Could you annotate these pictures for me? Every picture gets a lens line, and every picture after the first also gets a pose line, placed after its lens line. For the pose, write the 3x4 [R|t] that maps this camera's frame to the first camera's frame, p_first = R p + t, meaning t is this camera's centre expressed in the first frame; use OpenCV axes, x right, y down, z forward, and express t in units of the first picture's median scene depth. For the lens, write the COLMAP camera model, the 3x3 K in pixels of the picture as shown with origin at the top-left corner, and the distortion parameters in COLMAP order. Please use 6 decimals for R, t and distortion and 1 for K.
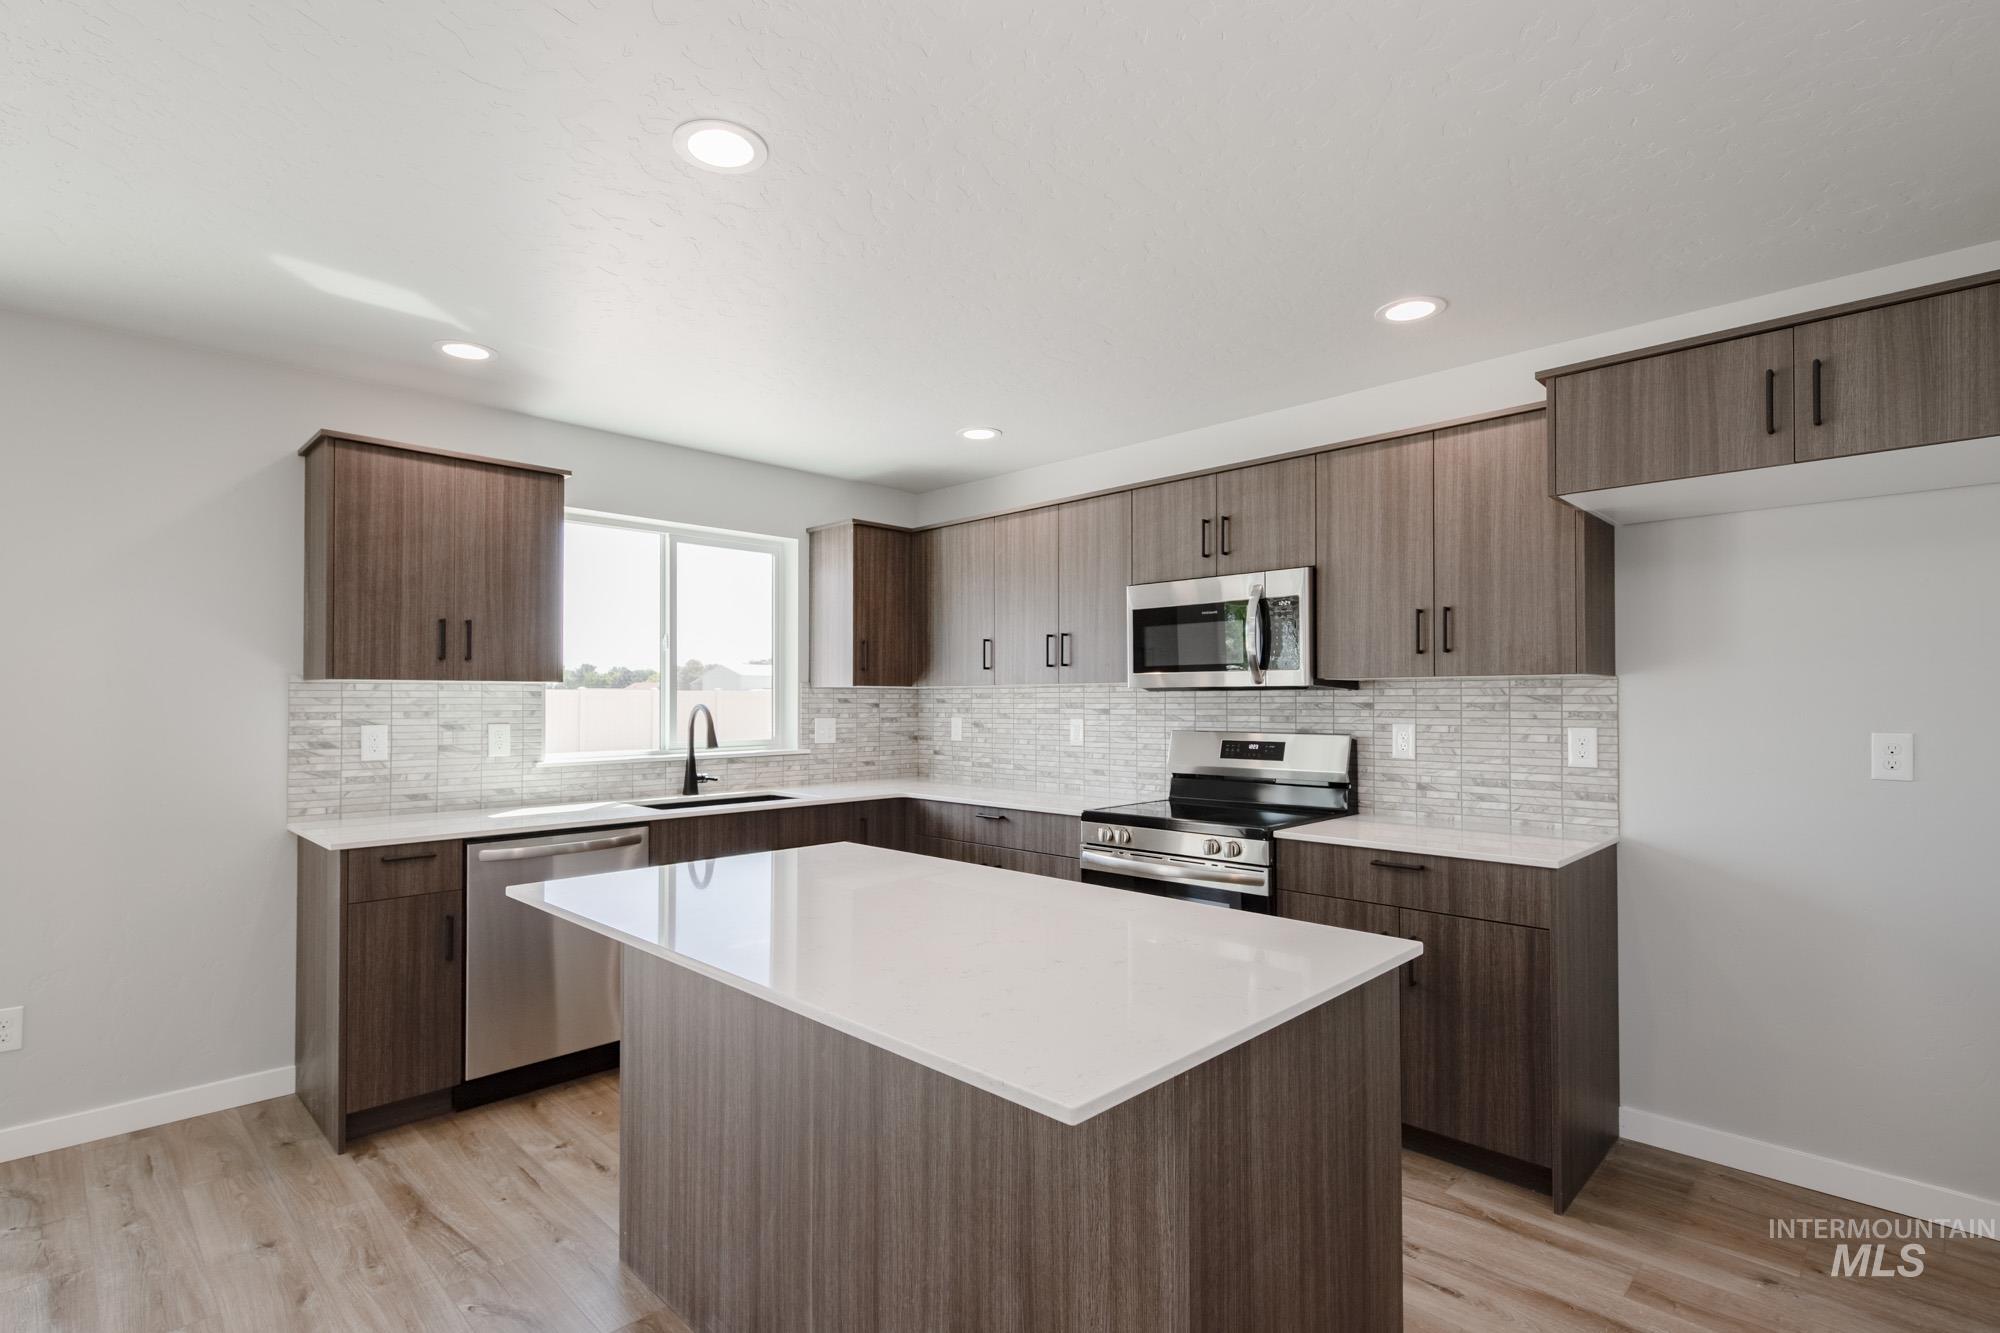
lens RADIAL K [[958.5, 0, 984.5], [0, 958.5, 688.9], [0, 0, 1]] dist [0.019089, -0.008027]
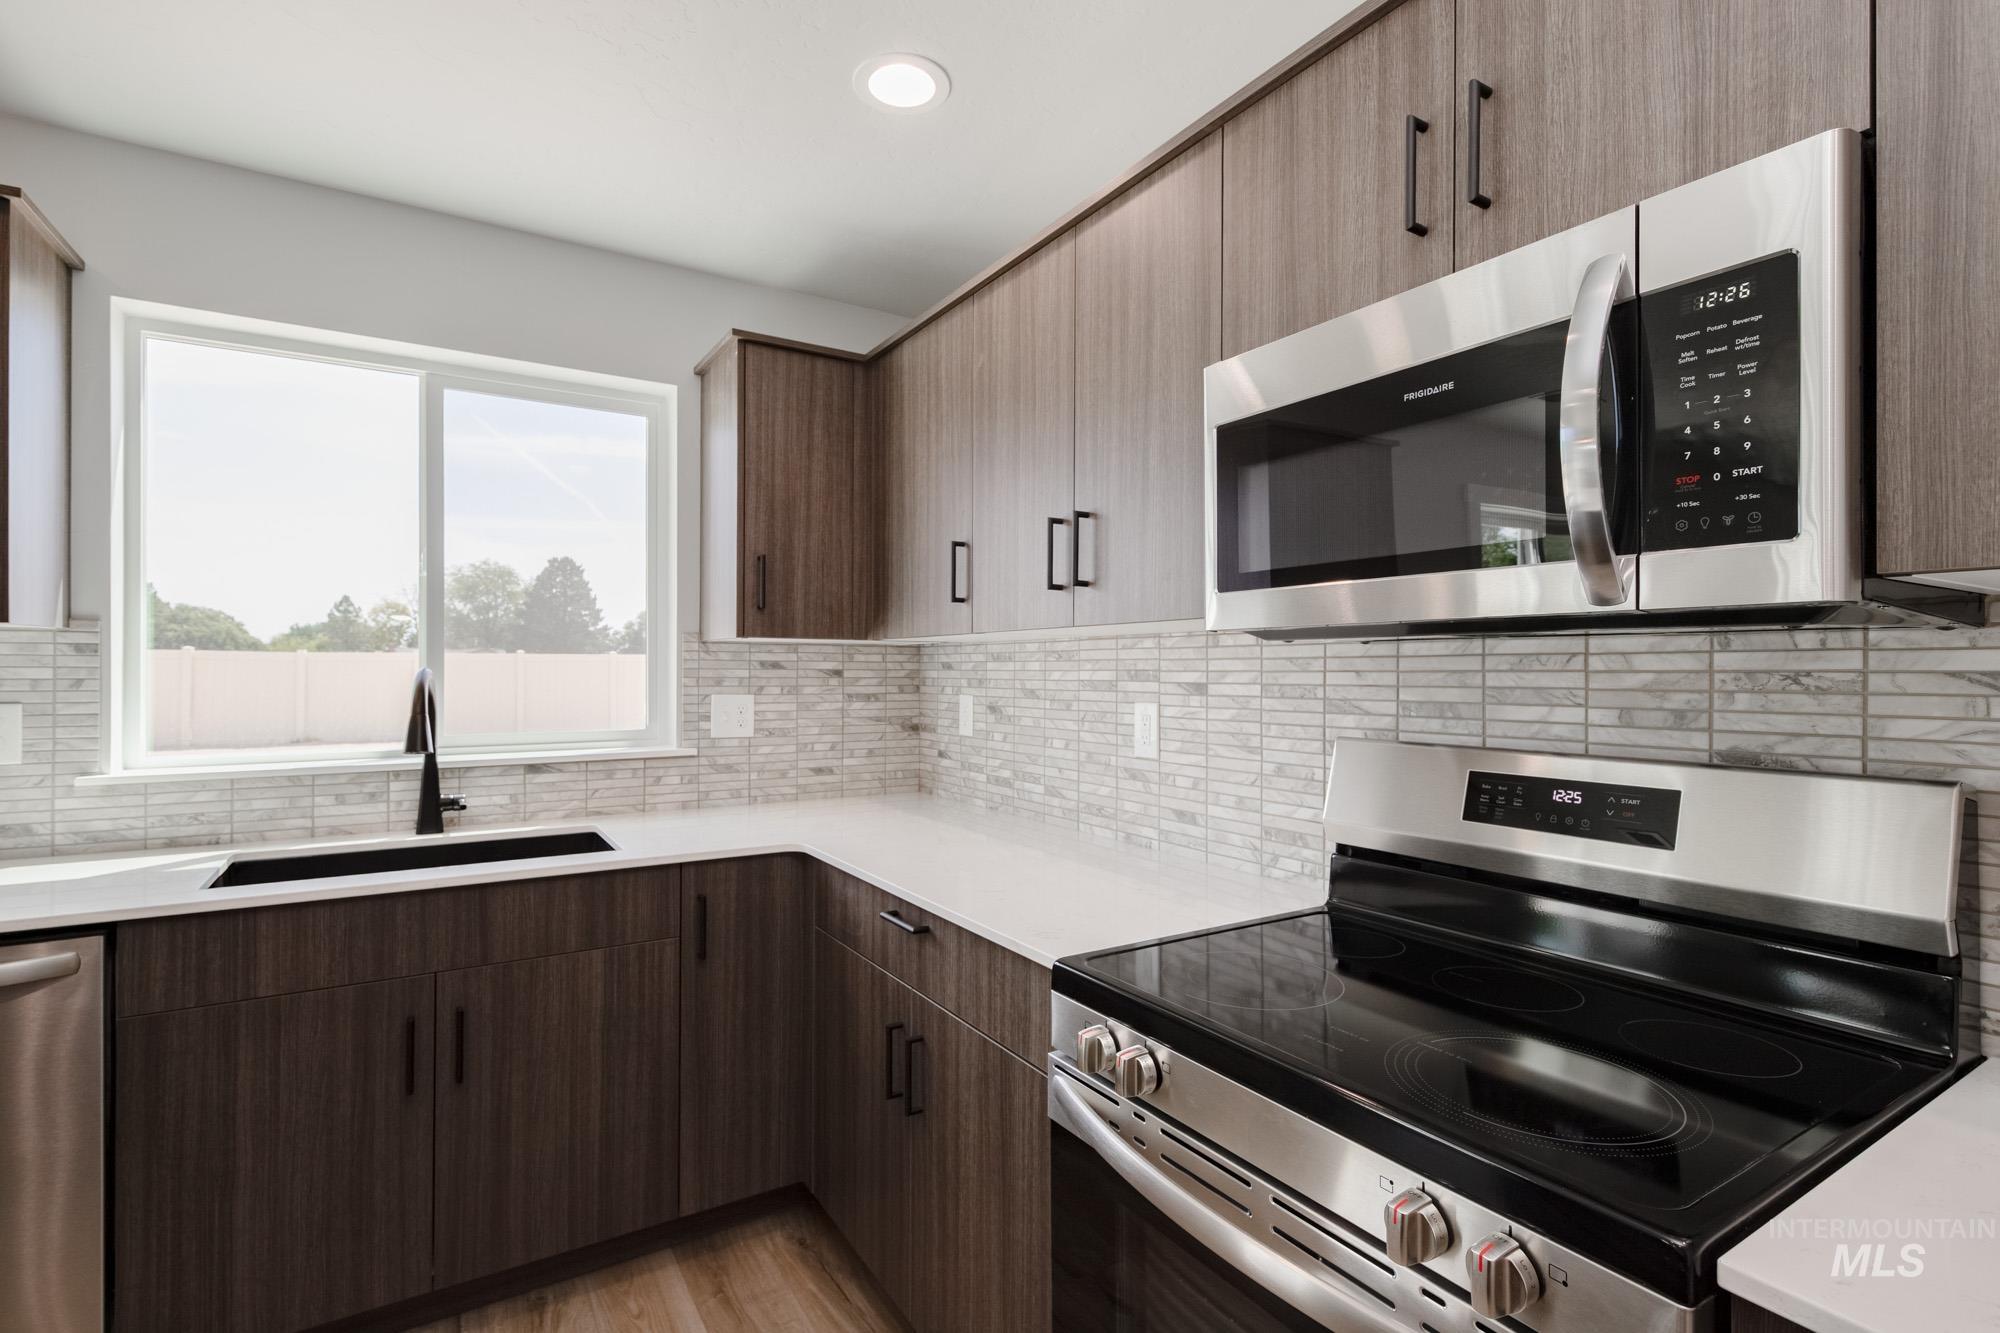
lens RADIAL K [[937.3, 0, 993.4], [0, 937.3, 666.8], [0, 0, 1]] dist [0.017081, -0.008060]
pose [[0.972983, 0.003473, -0.230850, 0.165390], [-0.001112, 0.999946, 0.010357, 0.010258], [0.230874, -0.009821, 0.972934, 0.655355]]
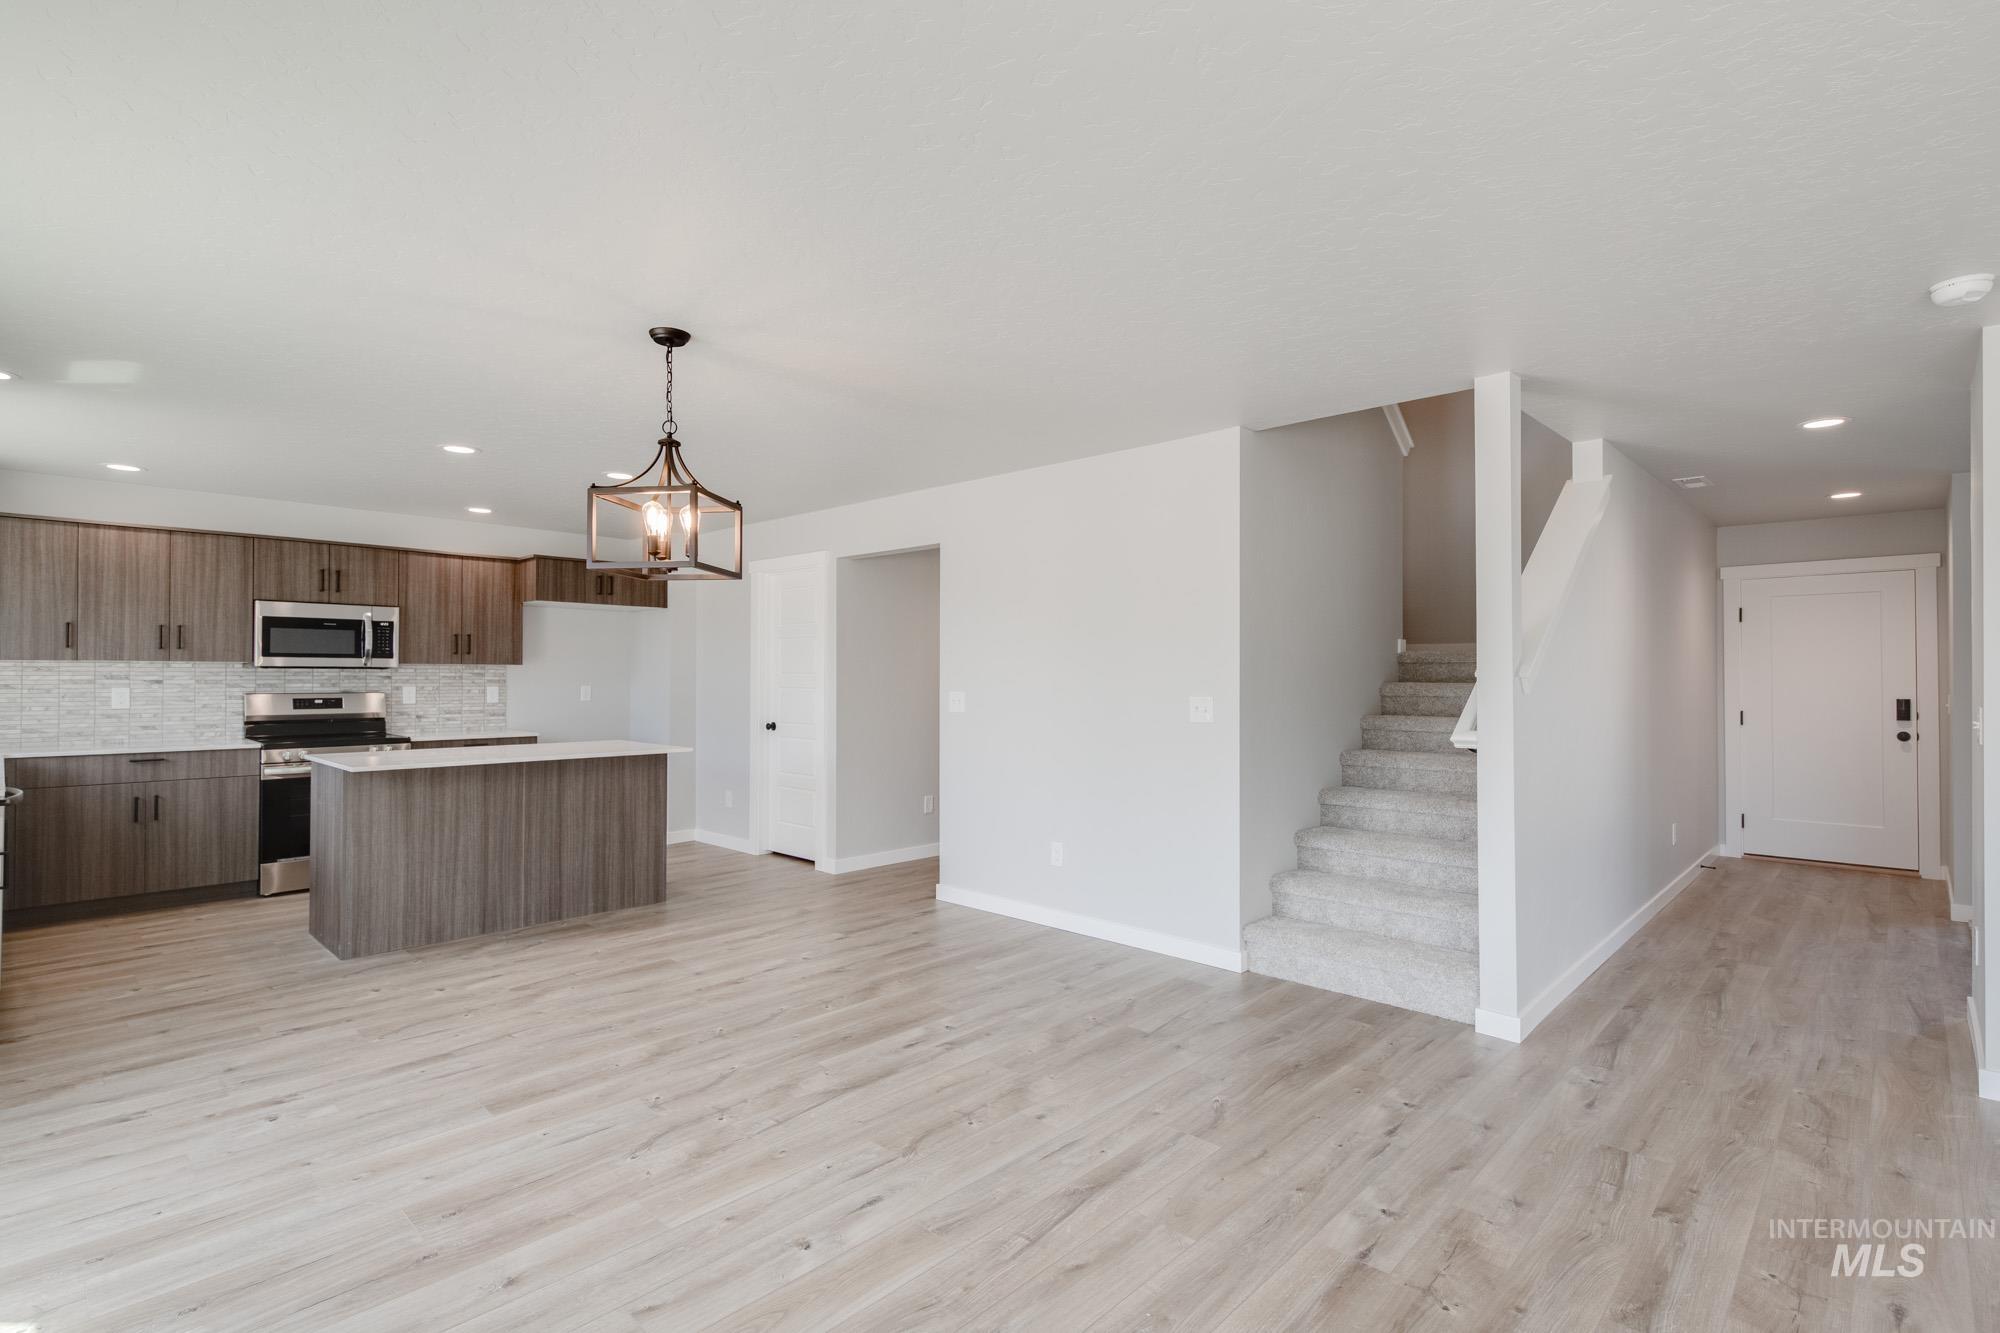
lens RADIAL K [[937.9, 0, 1018.4], [0, 937.9, 665.7], [0, 0, 1]] dist [0.013285, -0.007954]
pose [[-0.044599, 0.011319, 0.998941, -1.541582], [-0.016601, 0.999789, -0.012070, -0.003922], [-0.998867, -0.017122, -0.044402, -0.181074]]
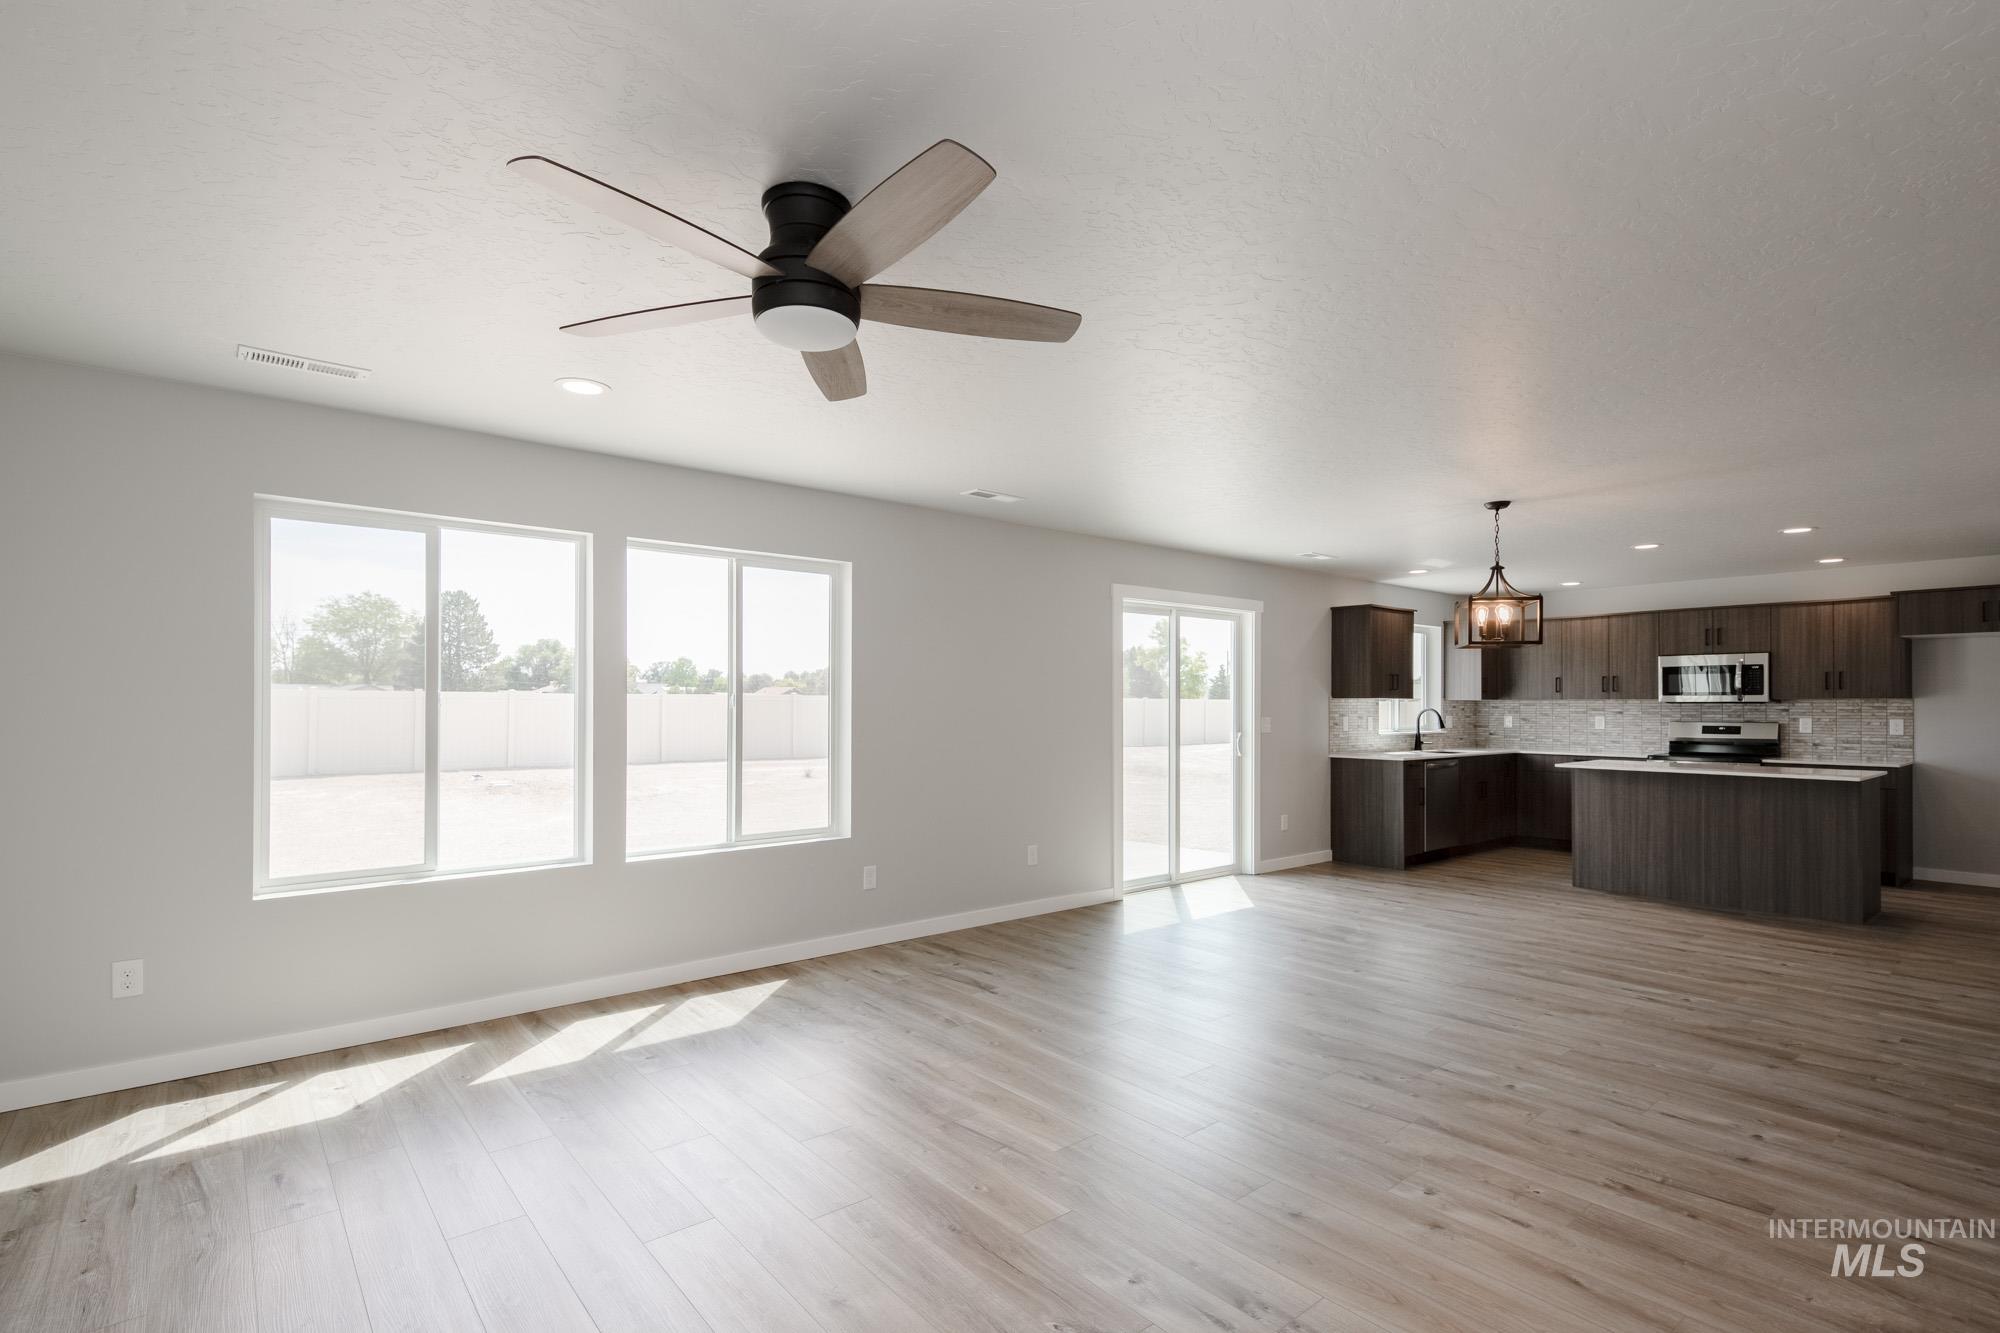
lens RADIAL K [[971.8, 0, 965.2], [0, 971.8, 698.1], [0, 0, 1]] dist [0.017050, -0.006836]
pose [[0.995247, 0.002689, -0.097346, -1.324855], [-0.002200, 0.999984, 0.005125, -0.019365], [0.097358, -0.004887, 0.995237, -1.524567]]
